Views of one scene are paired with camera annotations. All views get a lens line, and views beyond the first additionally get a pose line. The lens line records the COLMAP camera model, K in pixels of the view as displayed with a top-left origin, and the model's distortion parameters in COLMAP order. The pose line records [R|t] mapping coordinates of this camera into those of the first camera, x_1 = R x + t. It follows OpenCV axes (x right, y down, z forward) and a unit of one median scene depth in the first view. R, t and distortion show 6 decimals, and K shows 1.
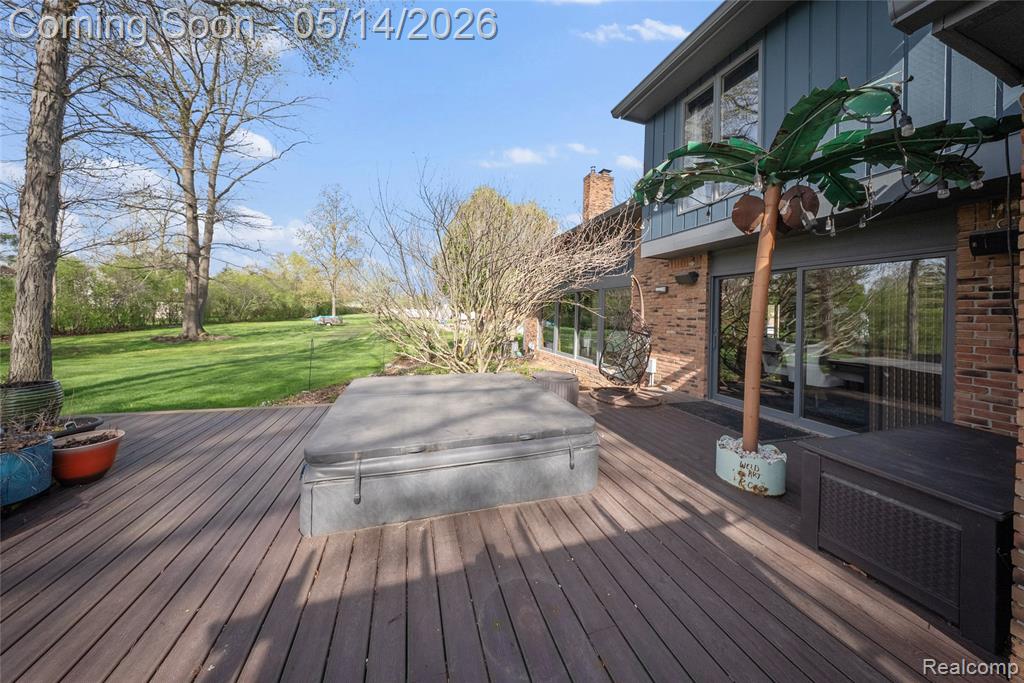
lens RADIAL K [[308.1, 0, 498.2], [0, 308.1, 315.3], [0, 0, 1]] dist [-0.009642, -0.000031]
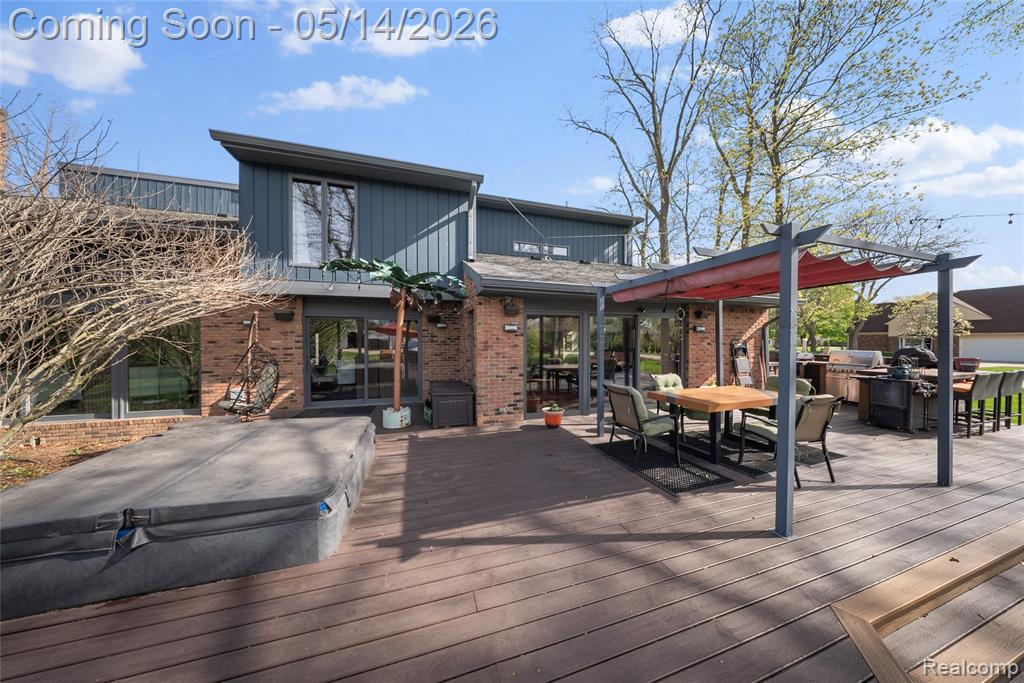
lens RADIAL K [[308.1, 0, 516.2], [0, 308.1, 346.4], [0, 0, 1]] dist [-0.009642, -0.000031]
pose [[-0.024960, -0.038097, 0.998962, -0.631429], [0.005394, 0.999254, 0.038243, -0.039348], [-0.999674, 0.006343, -0.024736, 0.109439]]
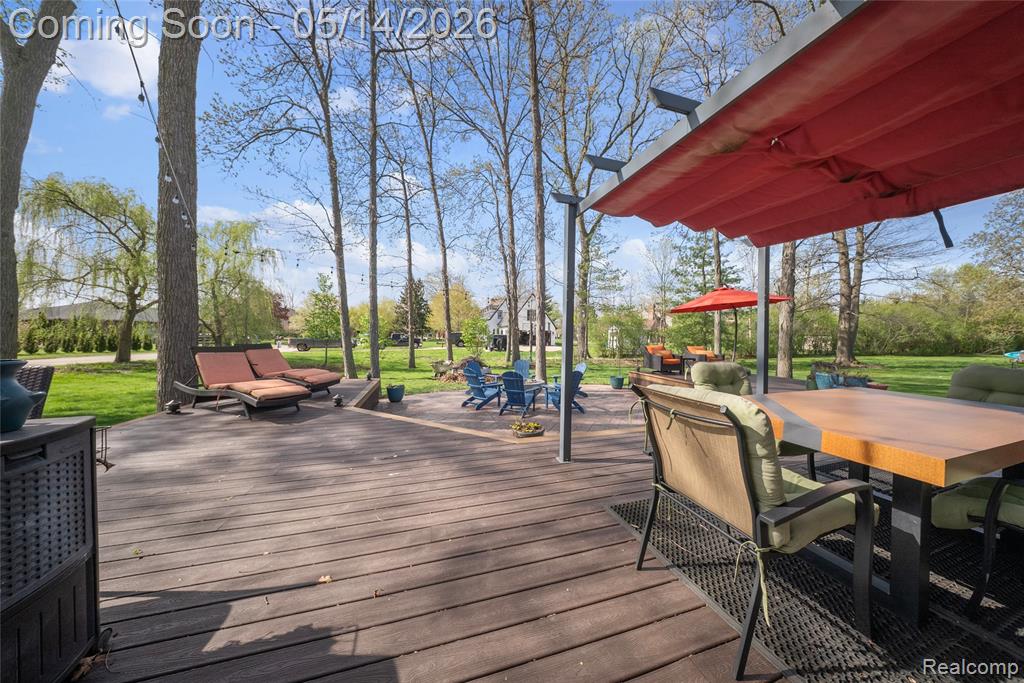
lens RADIAL K [[308.1, 0, 513.8], [0, 308.1, 337.7], [0, 0, 1]] dist [-0.009642, -0.000031]
pose [[0.009176, -0.019463, -0.999768, 0.460110], [-0.020027, 0.999606, -0.019644, 0.051352], [0.999757, 0.020203, 0.008783, -0.832225]]
